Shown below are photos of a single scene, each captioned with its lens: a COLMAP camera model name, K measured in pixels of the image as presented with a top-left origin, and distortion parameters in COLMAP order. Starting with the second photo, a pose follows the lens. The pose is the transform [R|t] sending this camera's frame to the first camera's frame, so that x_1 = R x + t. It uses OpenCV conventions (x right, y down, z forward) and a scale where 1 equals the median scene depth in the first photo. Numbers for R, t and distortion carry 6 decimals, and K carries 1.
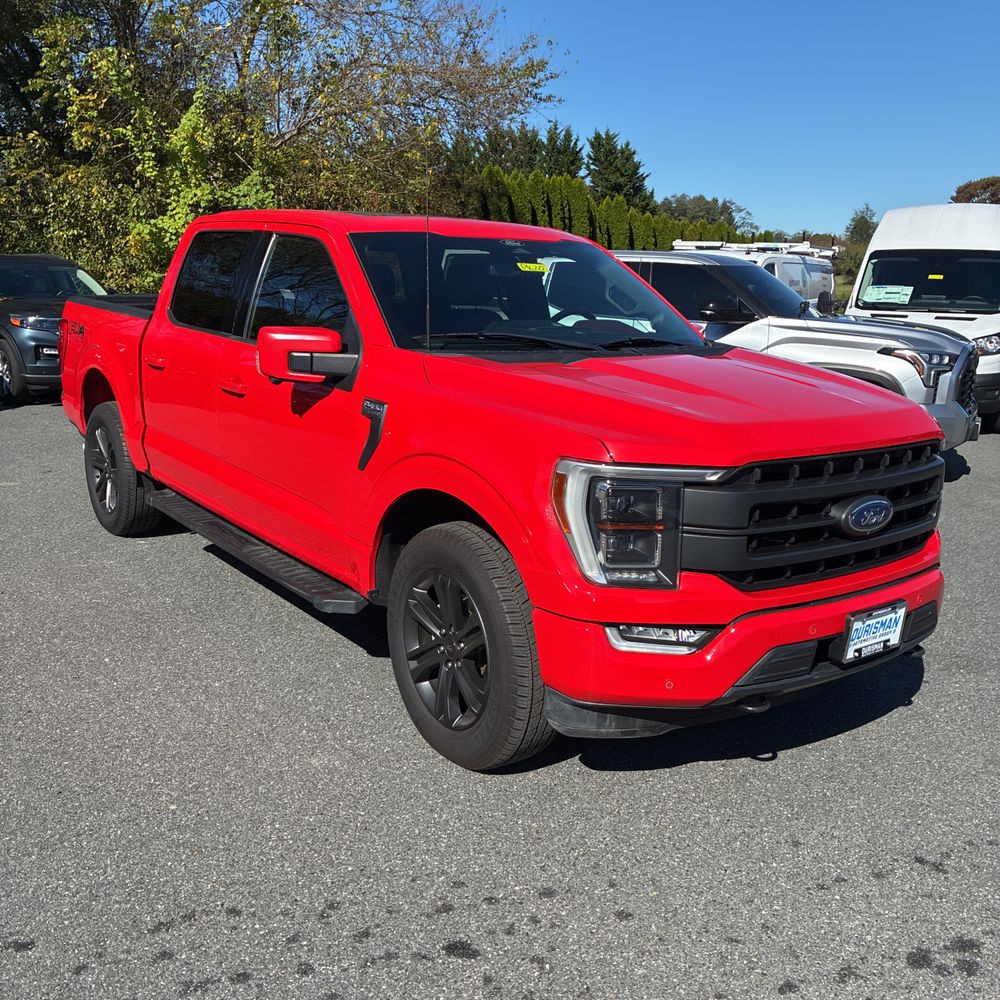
lens RADIAL K [[1008.7, 0, 497.9], [0, 1008.7, 509.8], [0, 0, 1]] dist [0.020513, 0.000000]
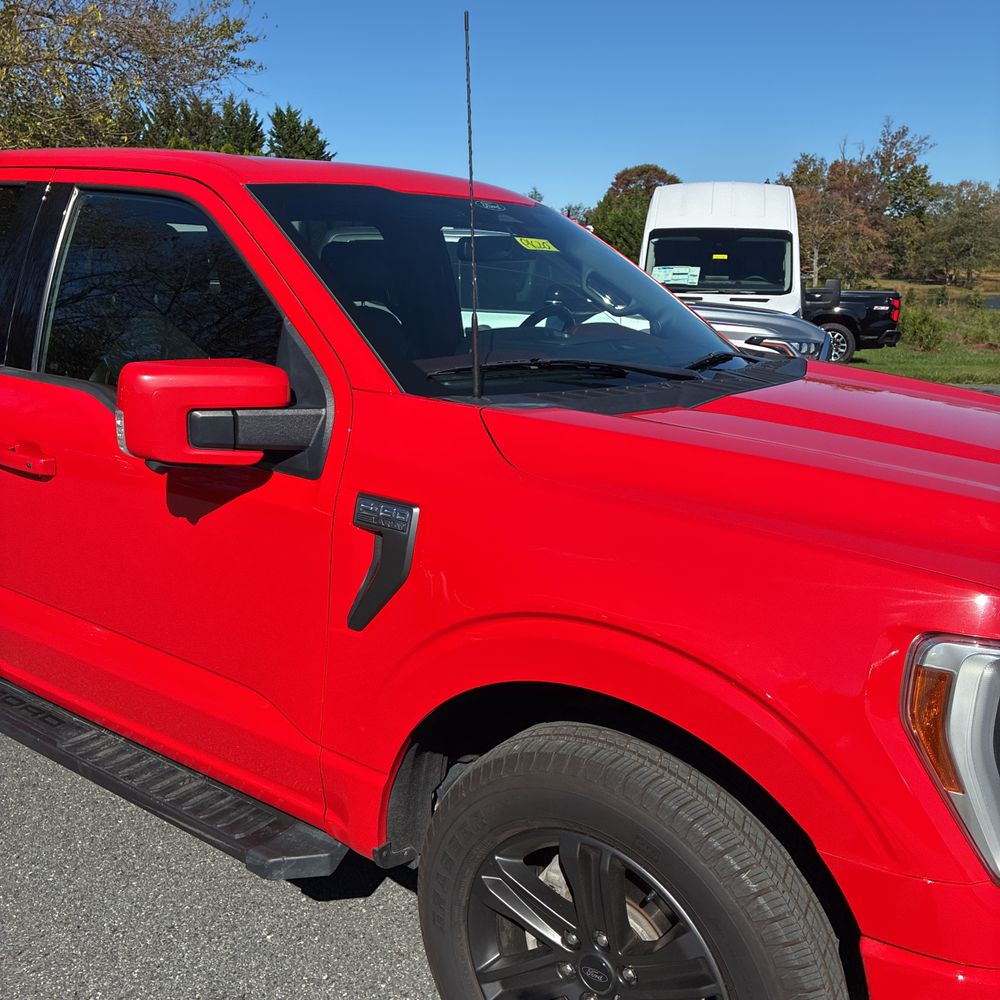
lens RADIAL K [[1008.7, 0, 496.5], [0, 1008.7, 489.8], [0, 0, 1]] dist [0.020513, 0.000000]
pose [[0.954401, -0.072993, 0.289466, -0.063774], [0.073248, 0.997264, 0.009969, -0.033586], [-0.289402, 0.011689, 0.957136, 0.142737]]
